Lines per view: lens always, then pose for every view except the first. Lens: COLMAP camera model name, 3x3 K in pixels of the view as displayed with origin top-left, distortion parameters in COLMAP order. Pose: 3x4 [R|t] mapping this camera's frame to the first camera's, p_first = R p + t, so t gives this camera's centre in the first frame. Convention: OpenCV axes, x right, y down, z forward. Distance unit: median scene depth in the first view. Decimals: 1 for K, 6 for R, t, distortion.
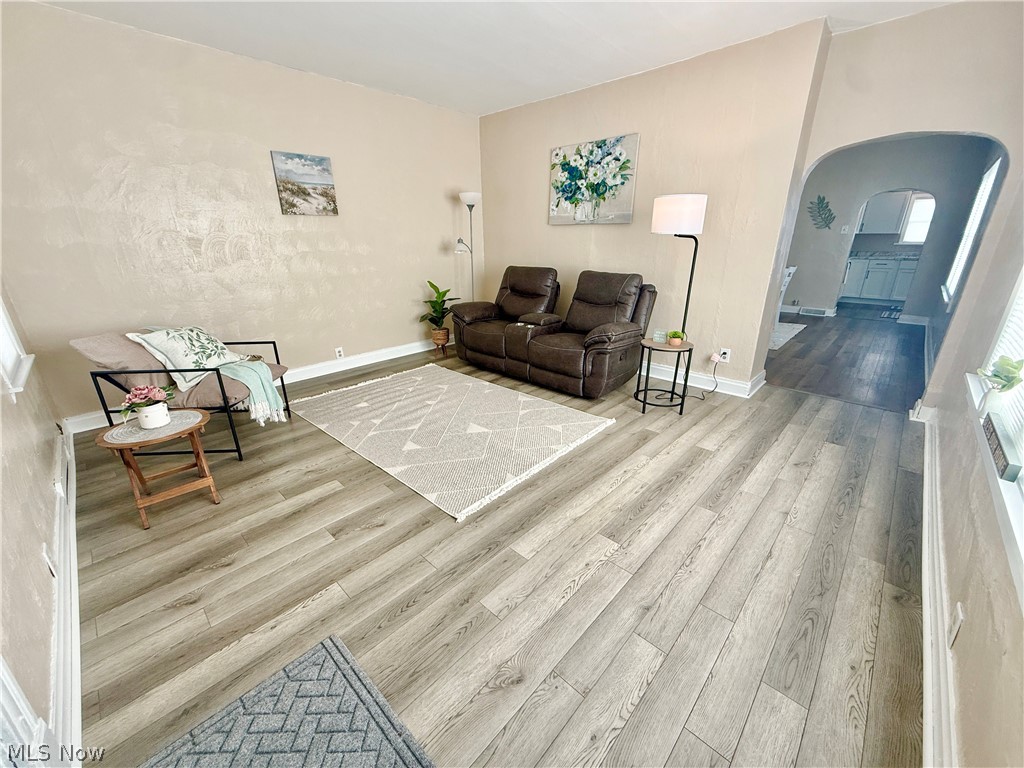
lens RADIAL K [[408.9, 0, 510.3], [0, 408.9, 384.7], [0, 0, 1]] dist [0.002473, 0.000211]
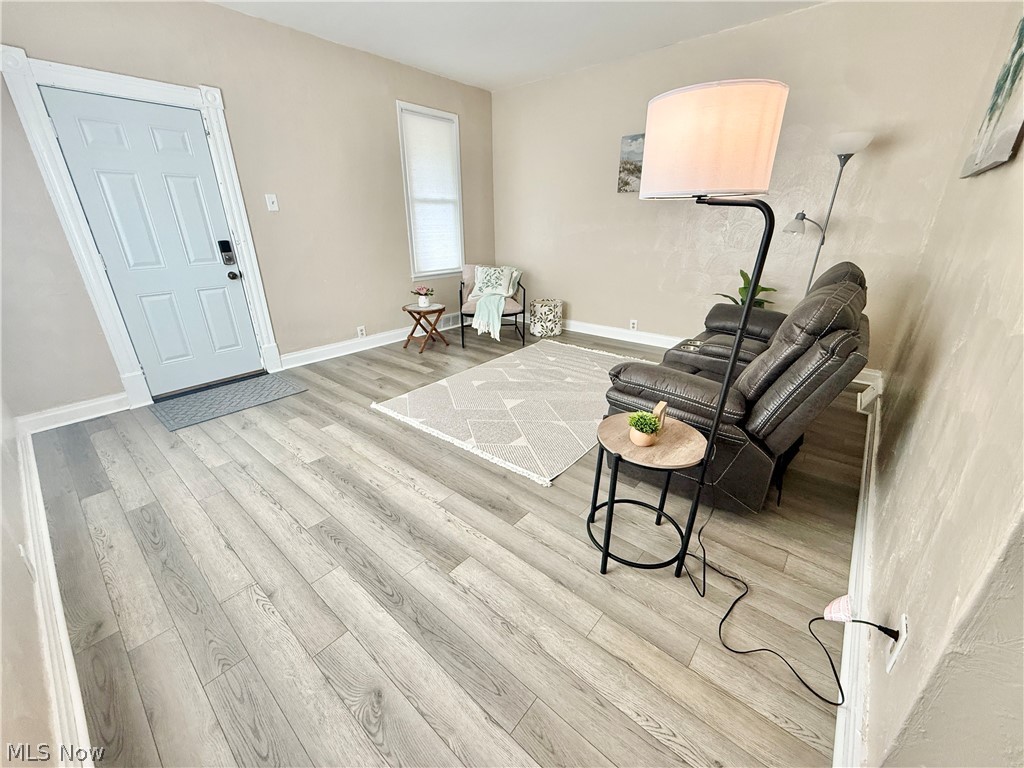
lens RADIAL K [[408.9, 0, 510.3], [0, 408.9, 384.7], [0, 0, 1]] dist [0.002473, 0.000211]
pose [[0.056578, 0.380145, -0.923195, 1.091036], [-0.332101, 0.879187, 0.341671, -0.361592], [0.941546, 0.287263, 0.175989, 1.034947]]
